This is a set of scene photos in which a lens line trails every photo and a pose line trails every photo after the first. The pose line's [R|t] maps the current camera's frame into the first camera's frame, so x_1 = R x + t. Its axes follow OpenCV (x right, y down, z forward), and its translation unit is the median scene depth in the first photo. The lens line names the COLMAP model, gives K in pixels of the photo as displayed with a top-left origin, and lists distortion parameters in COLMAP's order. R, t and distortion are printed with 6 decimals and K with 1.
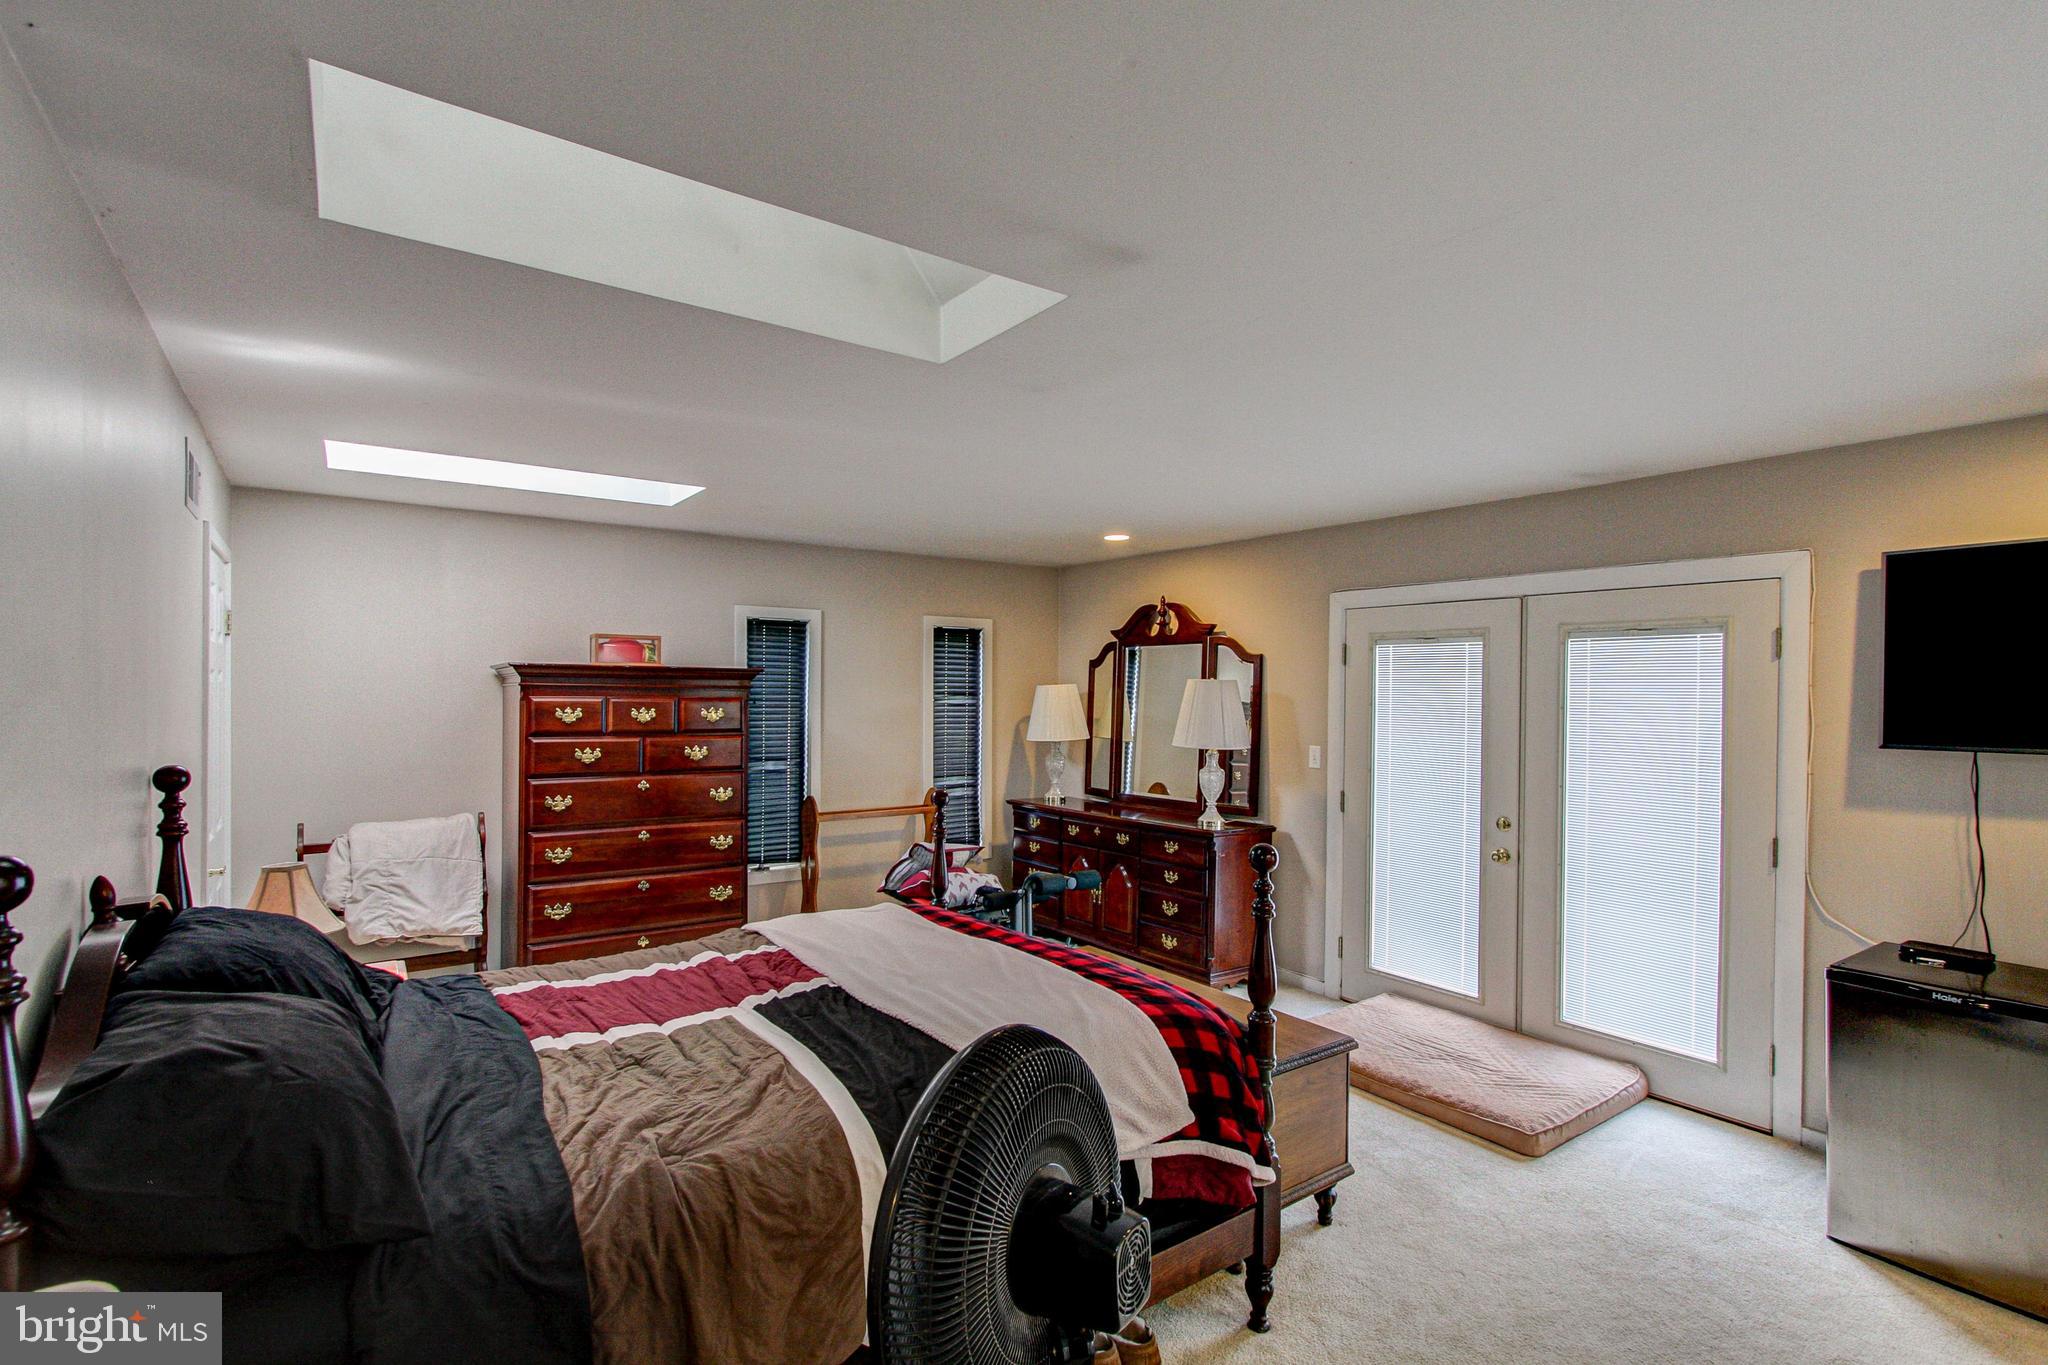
lens RADIAL K [[999.7, 0, 1043.1], [0, 999.7, 703.0], [0, 0, 1]] dist [-0.000887, 0.000537]
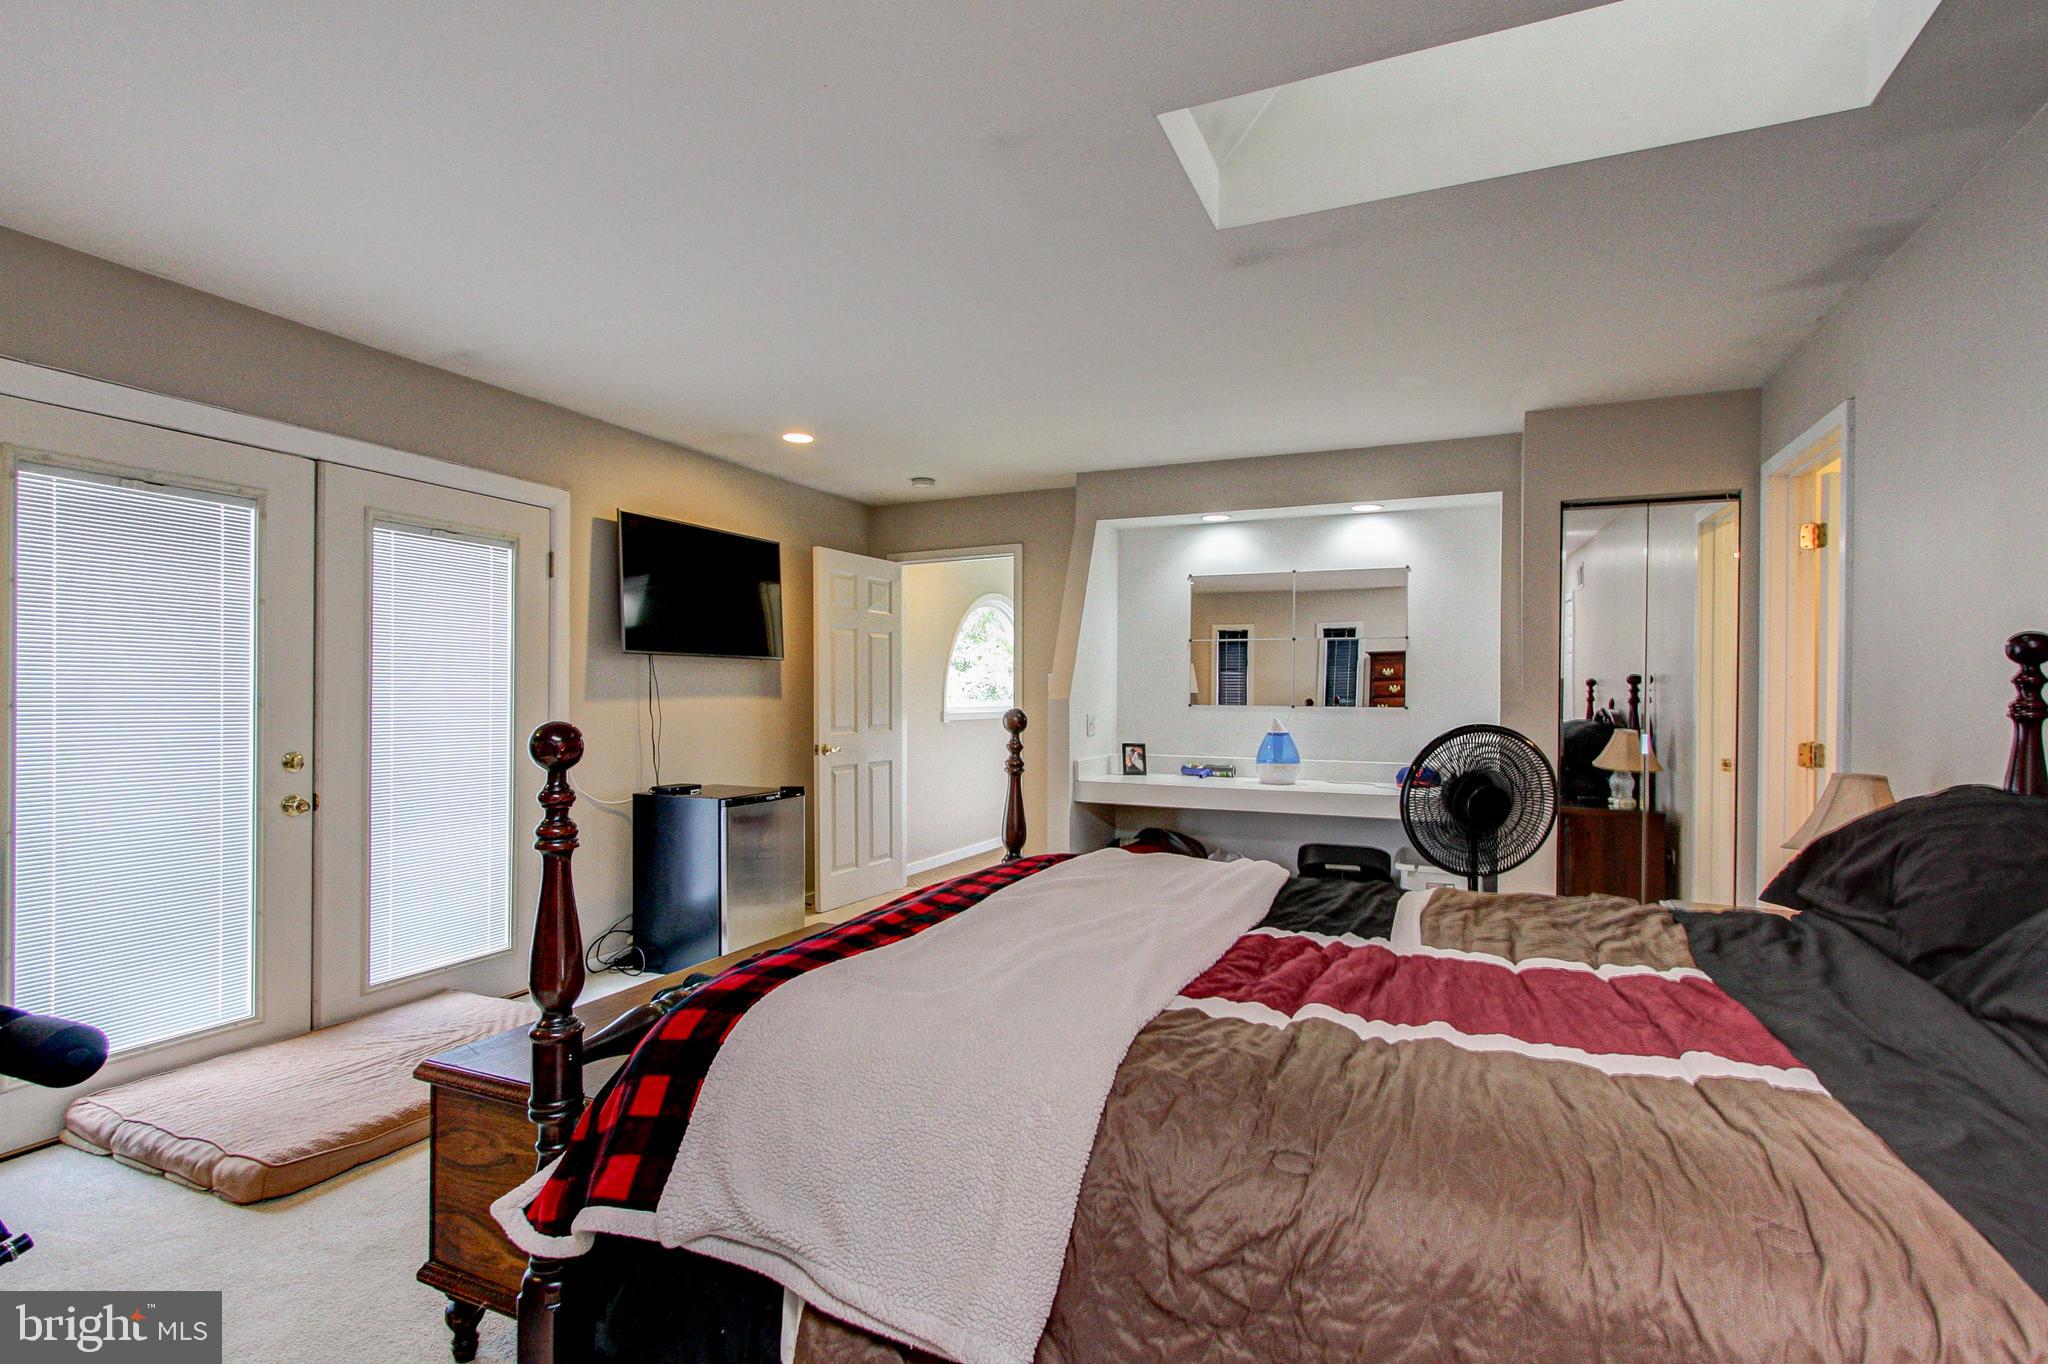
lens RADIAL K [[957.0, 0, 1027.0], [0, 957.0, 699.6], [0, 0, 1]] dist [0.001191, 0.001161]
pose [[-0.498505, -0.021609, 0.866618, -0.448912], [-0.003659, 0.999733, 0.022823, 0.060490], [-0.866879, 0.008207, -0.498451, 0.936126]]
